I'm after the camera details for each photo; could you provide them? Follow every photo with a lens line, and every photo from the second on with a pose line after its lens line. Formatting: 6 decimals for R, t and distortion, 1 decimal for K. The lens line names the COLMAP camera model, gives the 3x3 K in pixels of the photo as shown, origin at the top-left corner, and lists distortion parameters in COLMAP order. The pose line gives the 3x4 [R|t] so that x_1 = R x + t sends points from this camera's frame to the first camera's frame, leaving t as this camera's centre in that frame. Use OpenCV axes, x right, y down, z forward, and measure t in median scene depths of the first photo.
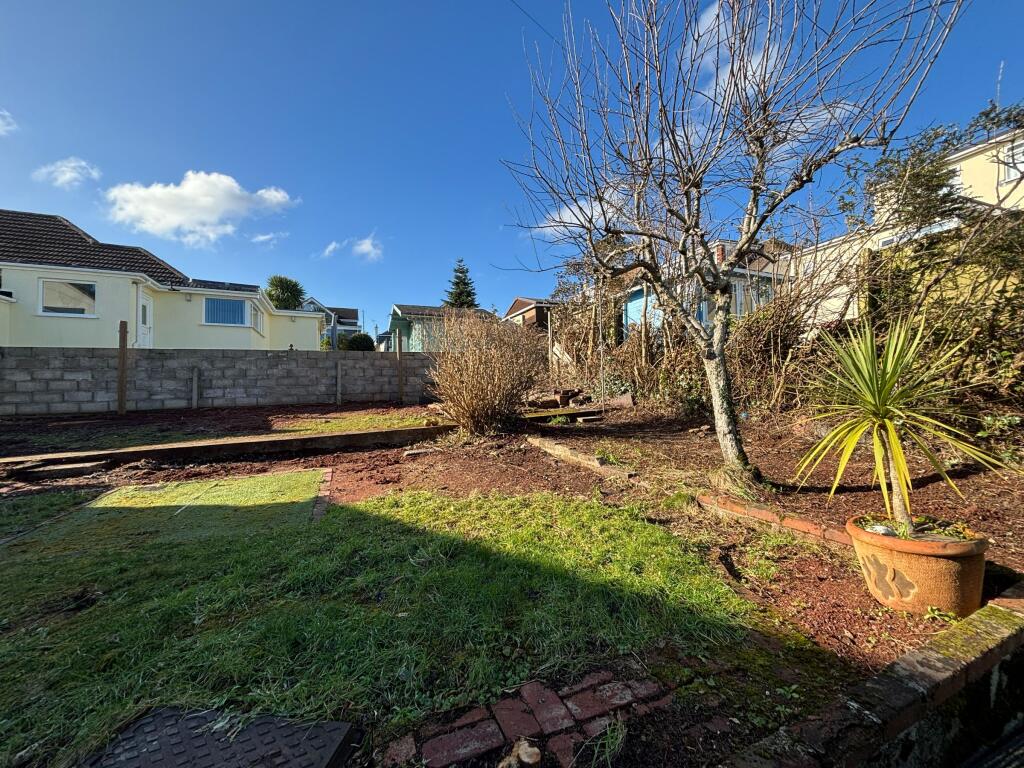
lens RADIAL K [[411.0, 0, 512.0], [0, 411.0, 384.0], [0, 0, 1]] dist [0.000329, -0.000081]
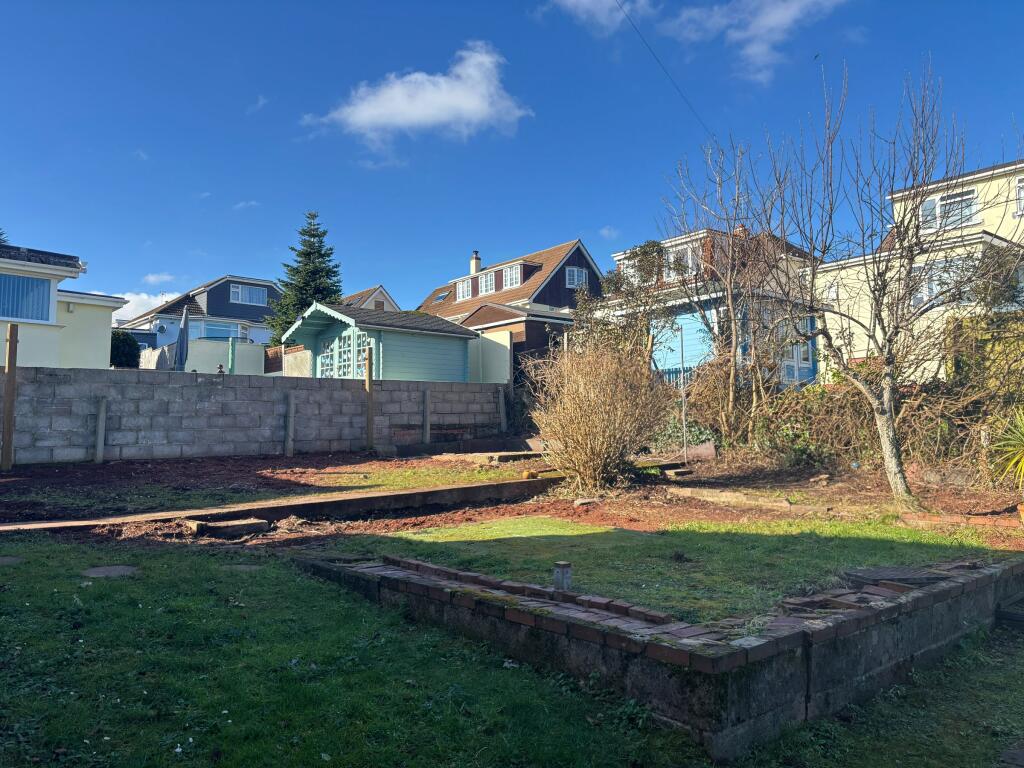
lens RADIAL K [[780.2, 0, 516.1], [0, 780.2, 357.6], [0, 0, 1]] dist [0.038433, -0.009515]
pose [[0.948388, 0.042385, 0.314267, -0.536277], [-0.014175, 0.995703, -0.091515, 0.001180], [-0.316795, 0.082337, 0.944913, -0.376673]]
